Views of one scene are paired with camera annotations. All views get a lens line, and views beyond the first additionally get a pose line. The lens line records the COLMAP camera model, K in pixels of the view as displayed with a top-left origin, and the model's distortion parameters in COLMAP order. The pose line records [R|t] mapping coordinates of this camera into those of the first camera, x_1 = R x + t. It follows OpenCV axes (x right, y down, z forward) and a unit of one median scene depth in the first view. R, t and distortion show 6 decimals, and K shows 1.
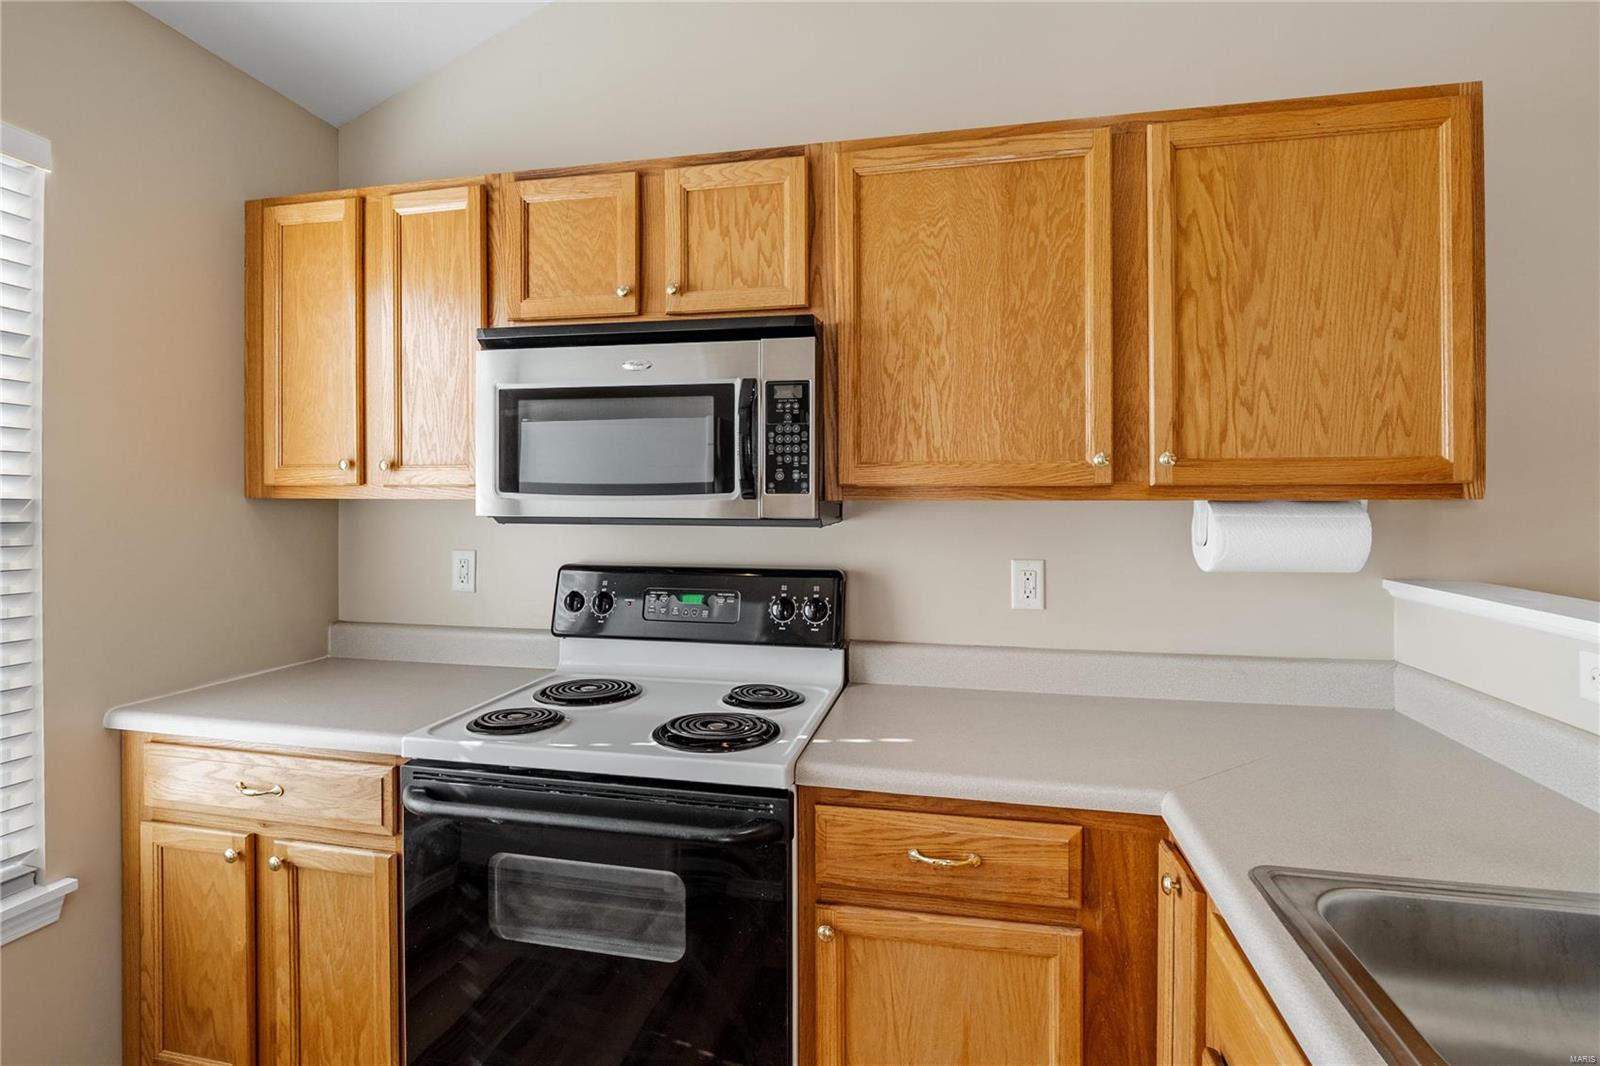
lens RADIAL K [[802.3, 0, 774.7], [0, 802.3, 496.1], [0, 0, 1]] dist [-0.011849, 0.000765]
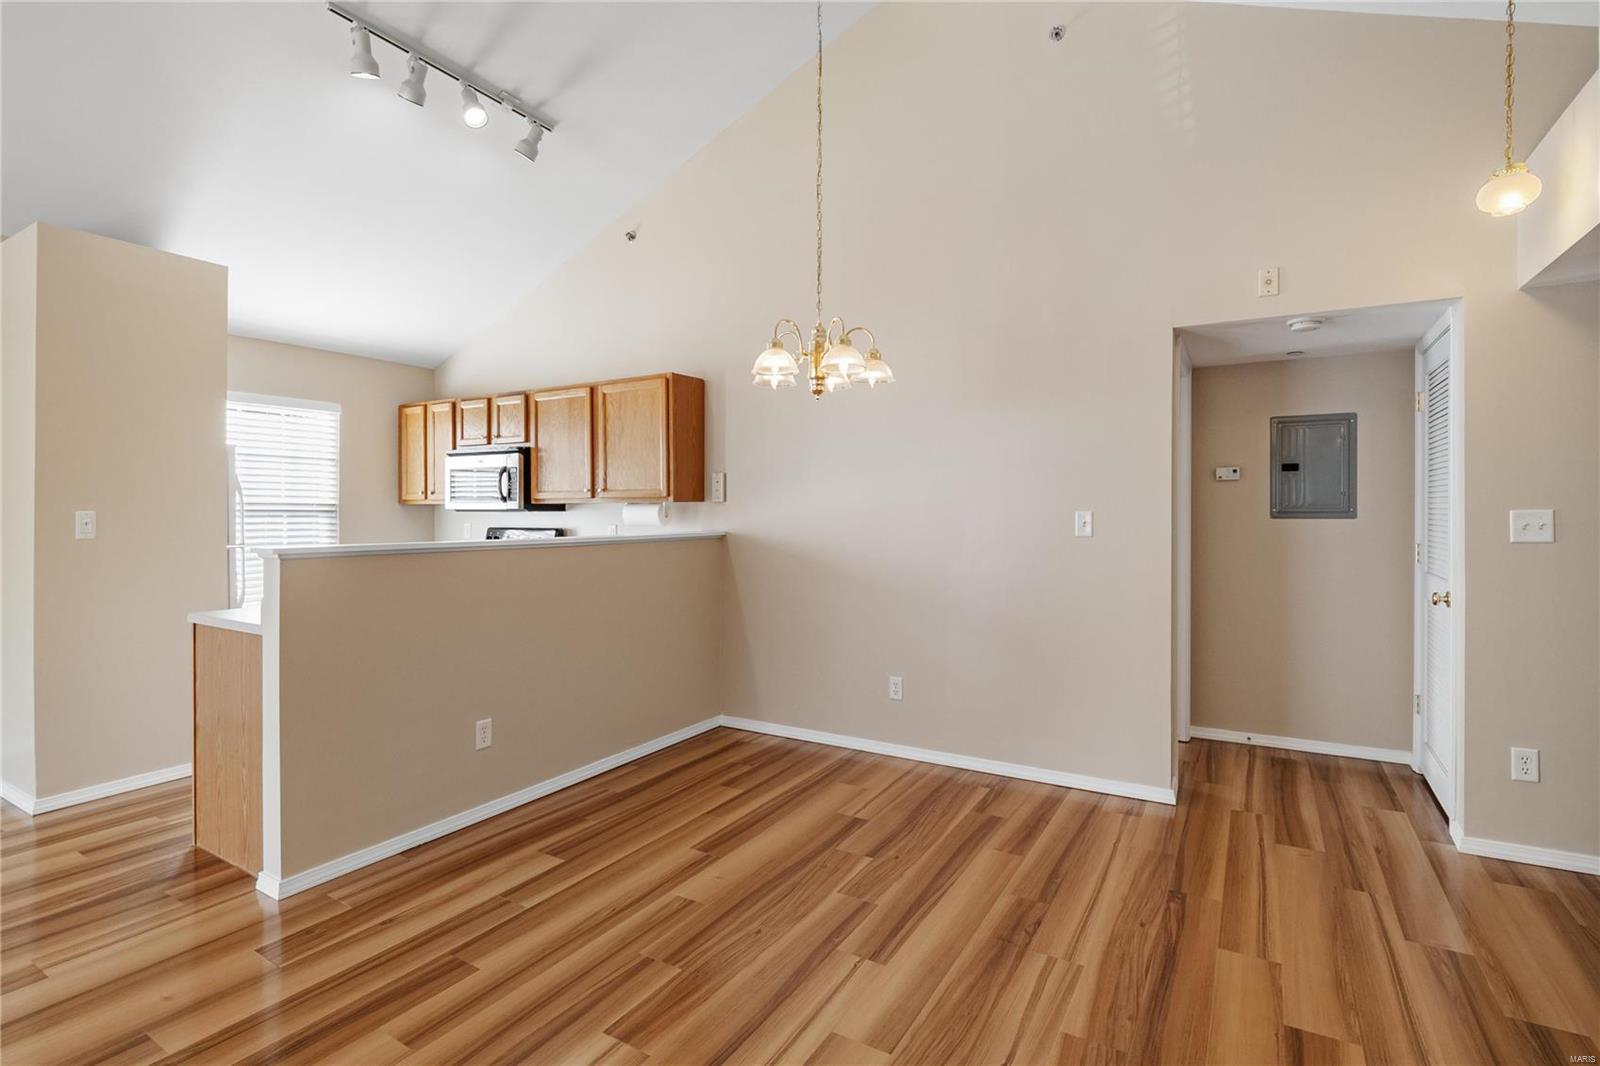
lens RADIAL K [[757.2, 0, 802.4], [0, 757.2, 512.5], [0, 0, 1]] dist [0.053105, 0.000013]
pose [[0.948328, -0.000312, -0.317291, 2.125441], [0.001478, 0.999993, 0.003435, 0.033637], [0.317288, -0.003727, 0.948322, -1.584215]]
